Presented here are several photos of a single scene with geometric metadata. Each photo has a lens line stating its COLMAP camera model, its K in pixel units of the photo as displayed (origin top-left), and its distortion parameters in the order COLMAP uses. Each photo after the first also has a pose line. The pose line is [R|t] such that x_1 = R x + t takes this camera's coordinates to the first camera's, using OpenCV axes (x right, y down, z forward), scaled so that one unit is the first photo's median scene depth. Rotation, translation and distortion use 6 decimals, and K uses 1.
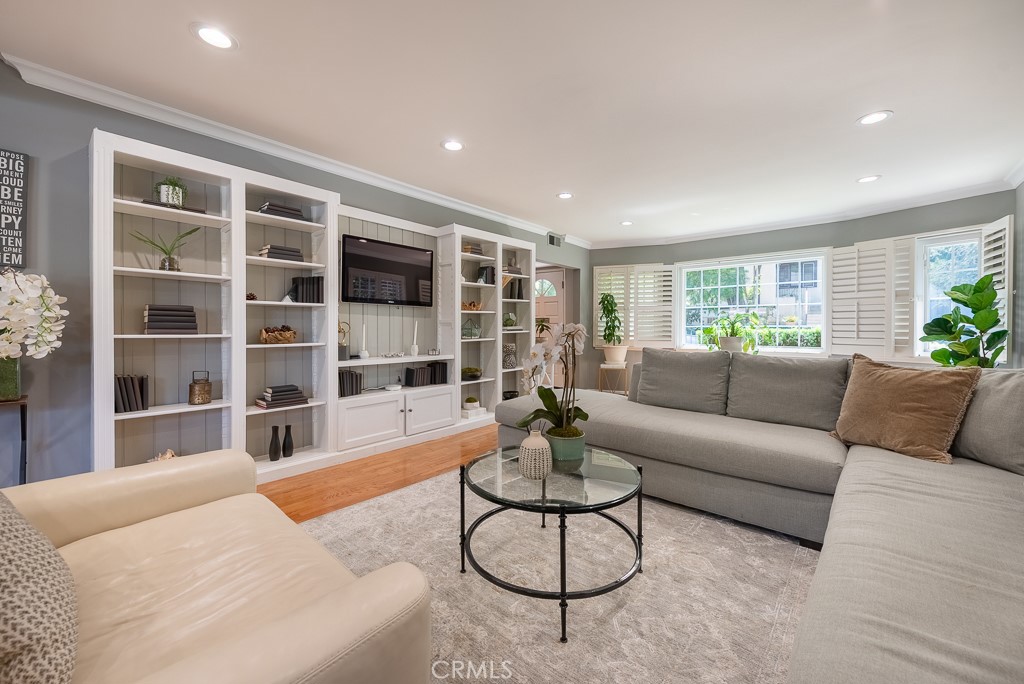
lens RADIAL K [[413.0, 0, 531.9], [0, 413.0, 330.3], [0, 0, 1]] dist [-0.001009, -0.000097]
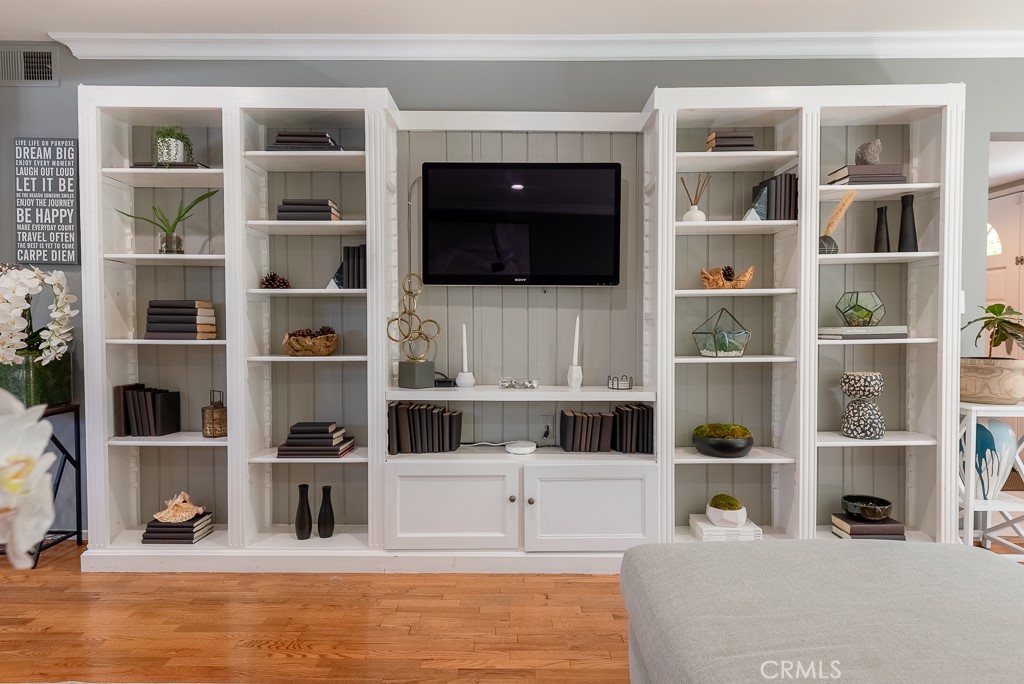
lens RADIAL K [[573.4, 0, 512.0], [0, 573.4, 342.0], [0, 0, 1]] dist [0.010538, -0.000870]
pose [[0.618685, 0.017315, -0.785448, 0.247005], [-0.004303, 0.999817, 0.018651, -0.005733], [0.785627, -0.008159, 0.618646, 0.646152]]
